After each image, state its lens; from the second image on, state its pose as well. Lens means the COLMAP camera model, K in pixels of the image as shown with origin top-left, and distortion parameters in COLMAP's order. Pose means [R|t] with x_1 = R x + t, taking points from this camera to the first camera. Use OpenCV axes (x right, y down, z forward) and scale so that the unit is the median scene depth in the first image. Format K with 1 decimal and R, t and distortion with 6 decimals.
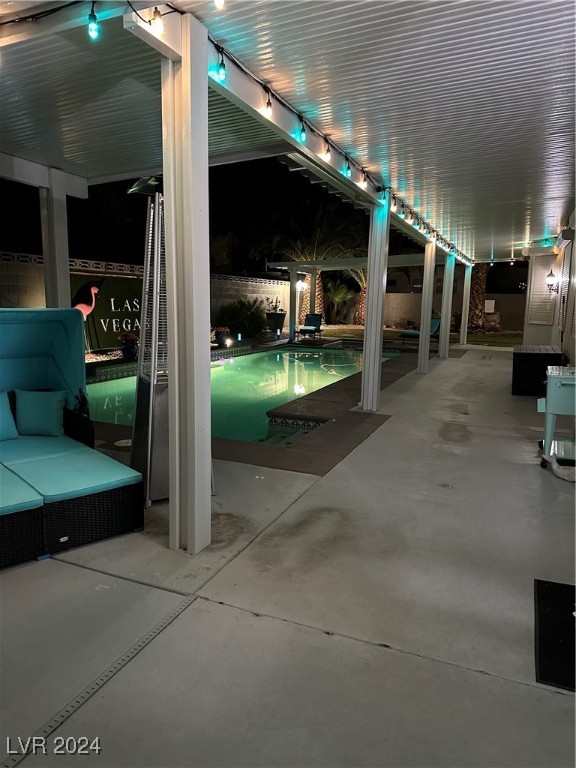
lens RADIAL K [[502.3, 0, 288.0], [0, 502.3, 384.0], [0, 0, 1]] dist [0.090959, -0.147283]
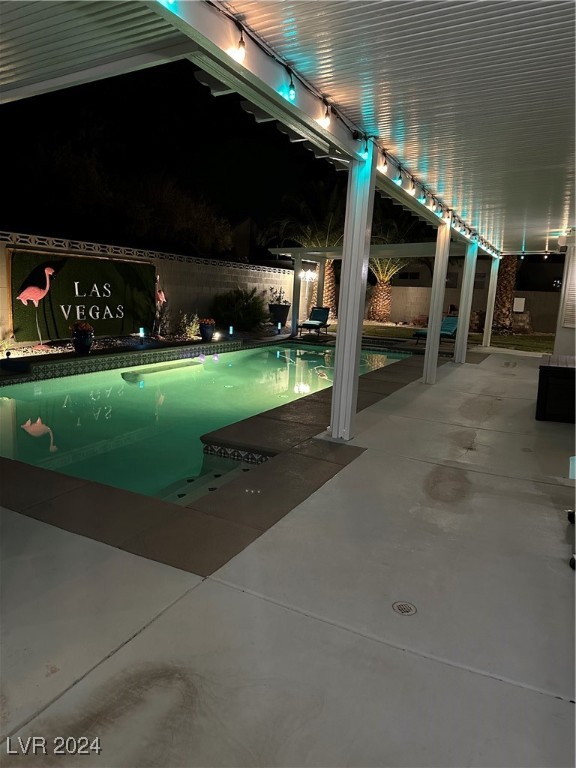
lens RADIAL K [[502.3, 0, 288.0], [0, 502.3, 384.0], [0, 0, 1]] dist [0.090959, -0.147283]
pose [[0.998111, 0.039438, -0.047115, 0.063180], [-0.038655, 0.999101, 0.017402, -0.021437], [0.047759, -0.015548, 0.998738, 0.134419]]
